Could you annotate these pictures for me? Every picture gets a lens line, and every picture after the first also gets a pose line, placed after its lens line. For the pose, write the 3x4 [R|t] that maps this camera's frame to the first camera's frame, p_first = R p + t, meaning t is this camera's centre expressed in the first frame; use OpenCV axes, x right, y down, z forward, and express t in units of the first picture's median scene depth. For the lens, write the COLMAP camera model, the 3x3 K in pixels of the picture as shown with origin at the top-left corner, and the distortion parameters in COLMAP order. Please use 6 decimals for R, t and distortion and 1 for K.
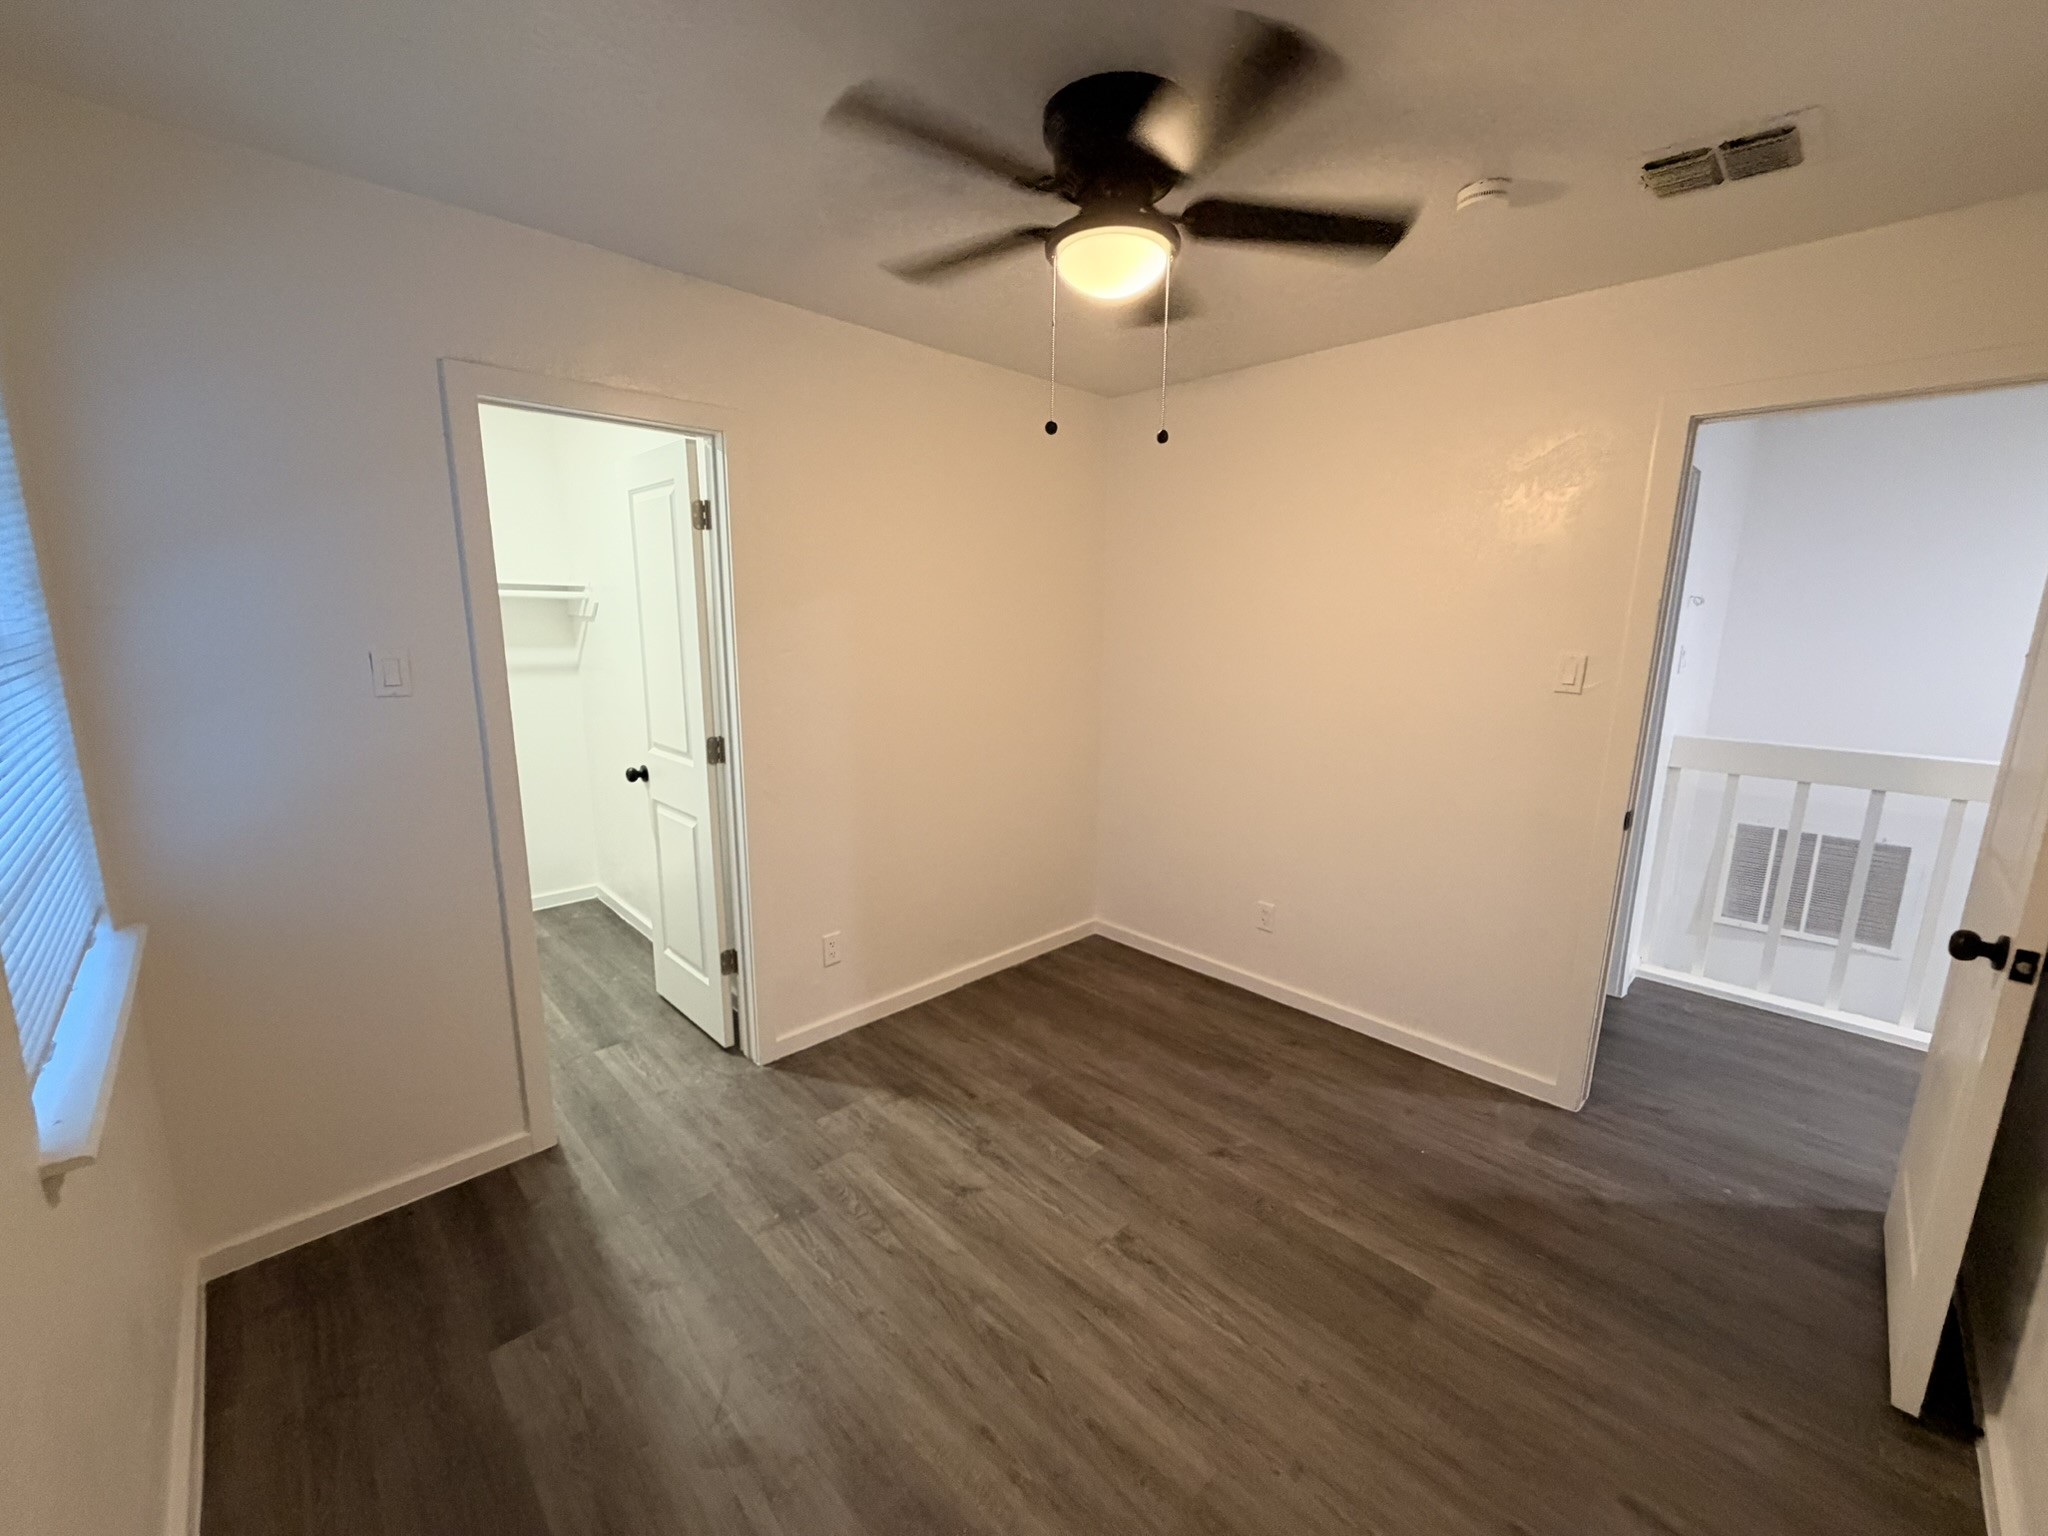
lens RADIAL K [[819.9, 0, 1019.8], [0, 819.9, 767.7], [0, 0, 1]] dist [0.000523, -0.002124]
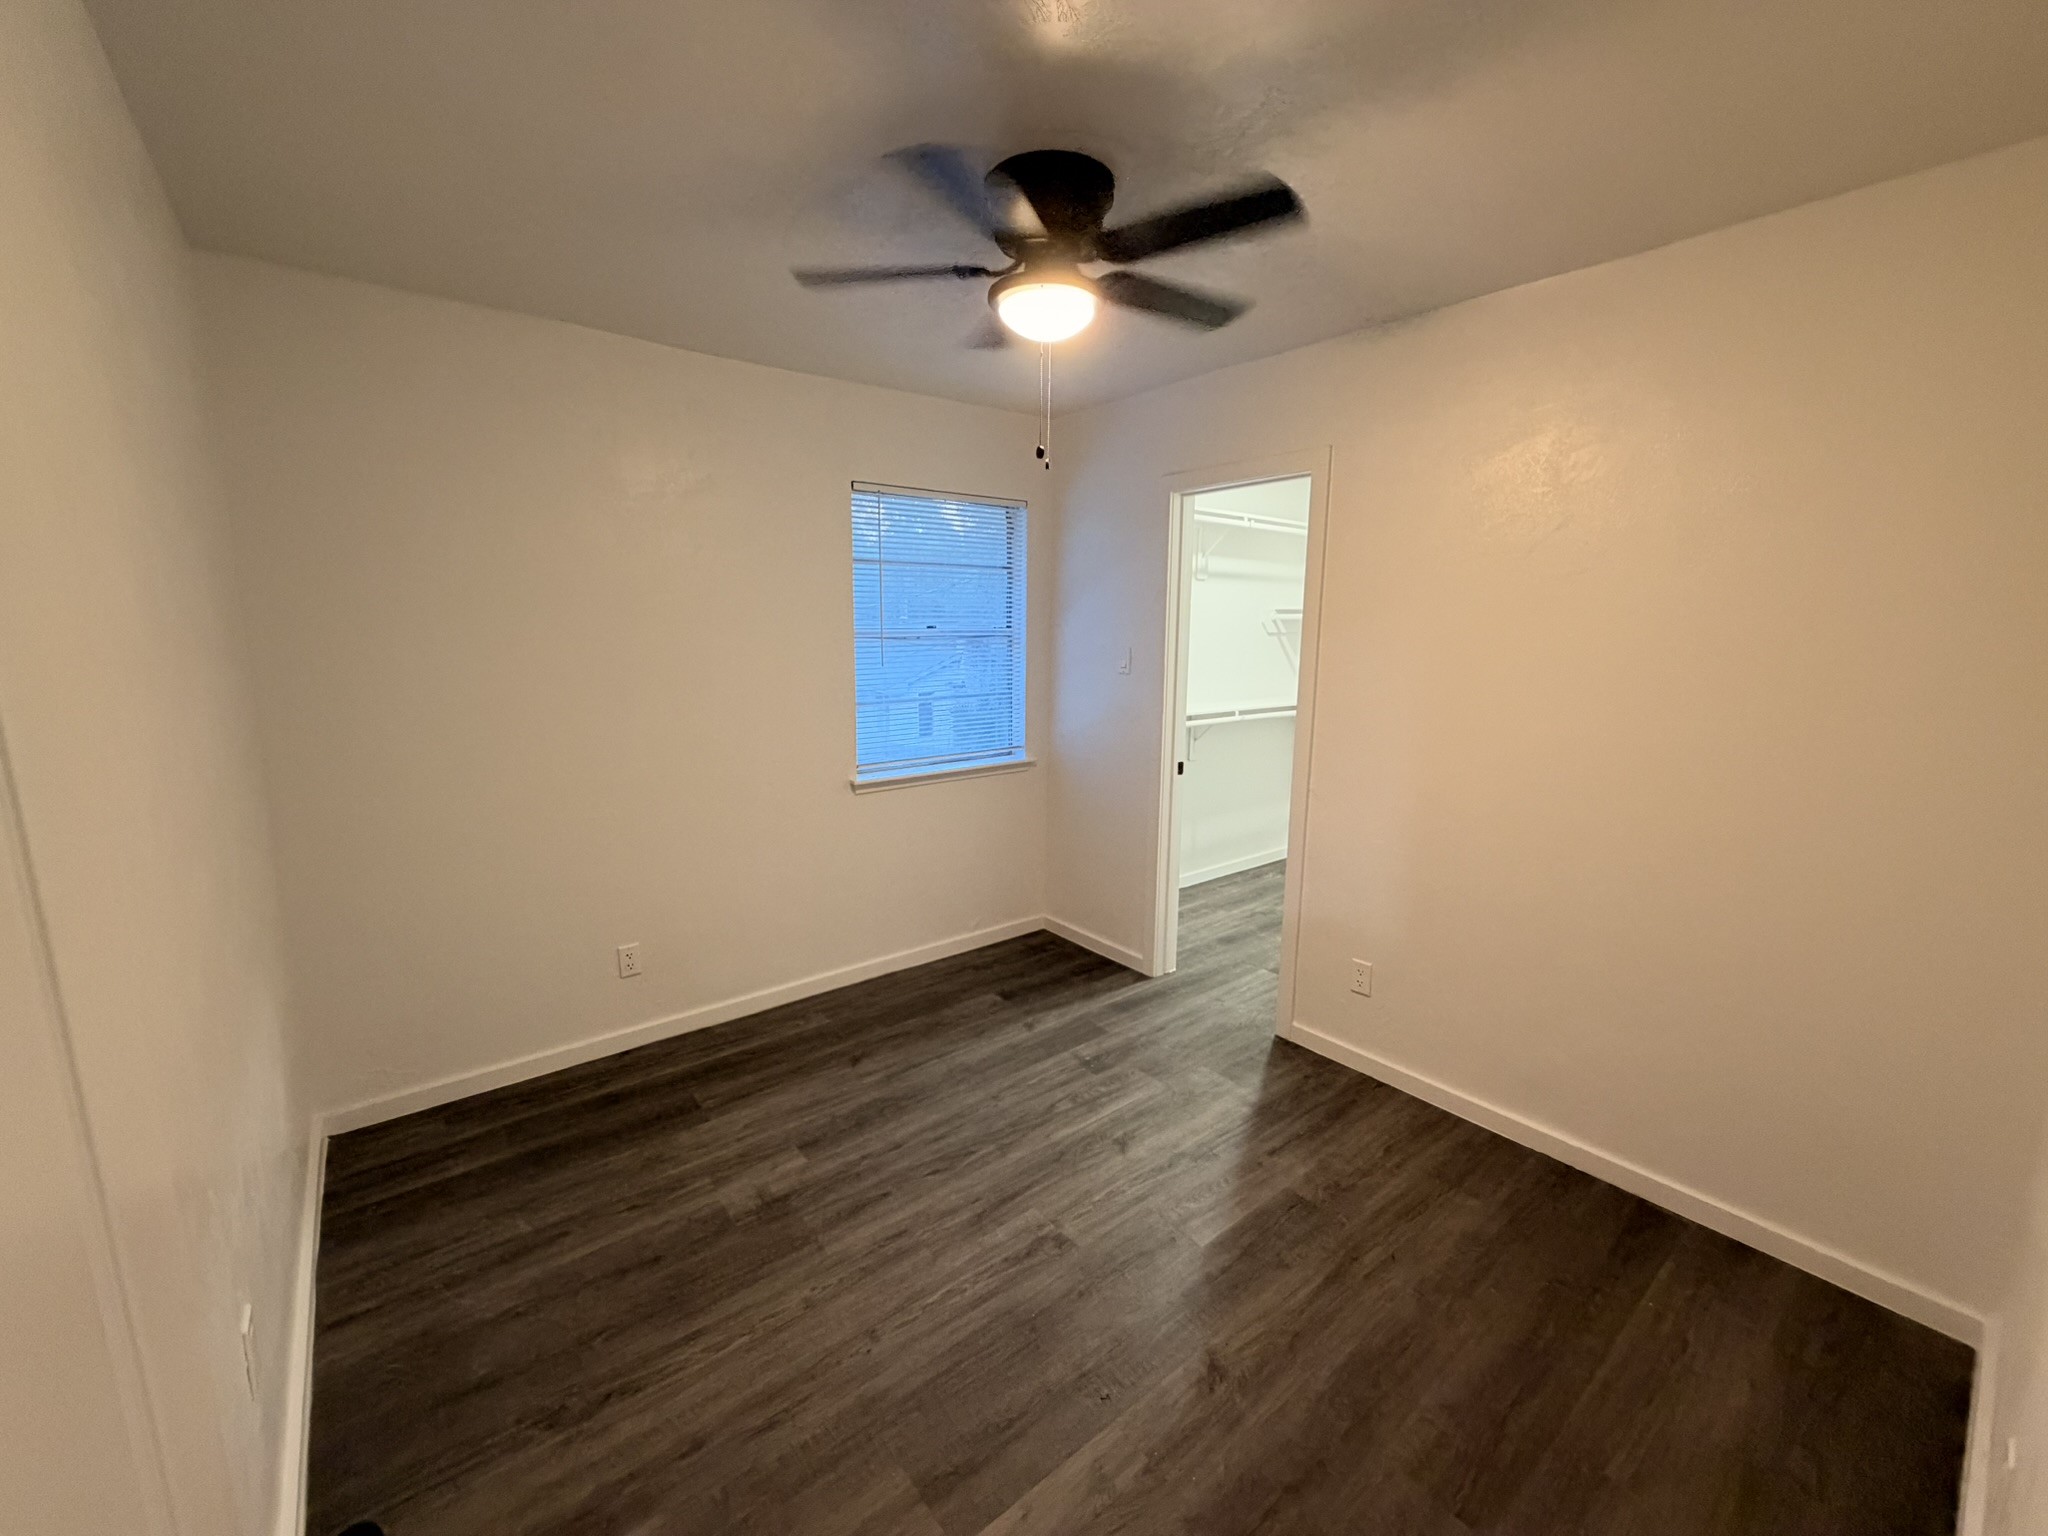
lens RADIAL K [[819.9, 0, 1019.8], [0, 819.9, 767.7], [0, 0, 1]] dist [0.000523, -0.002124]
pose [[-0.092051, 0.157687, -0.983189, 1.085791], [-0.196806, 0.965023, 0.173199, -0.158074], [0.976112, 0.209441, -0.057798, 0.938497]]
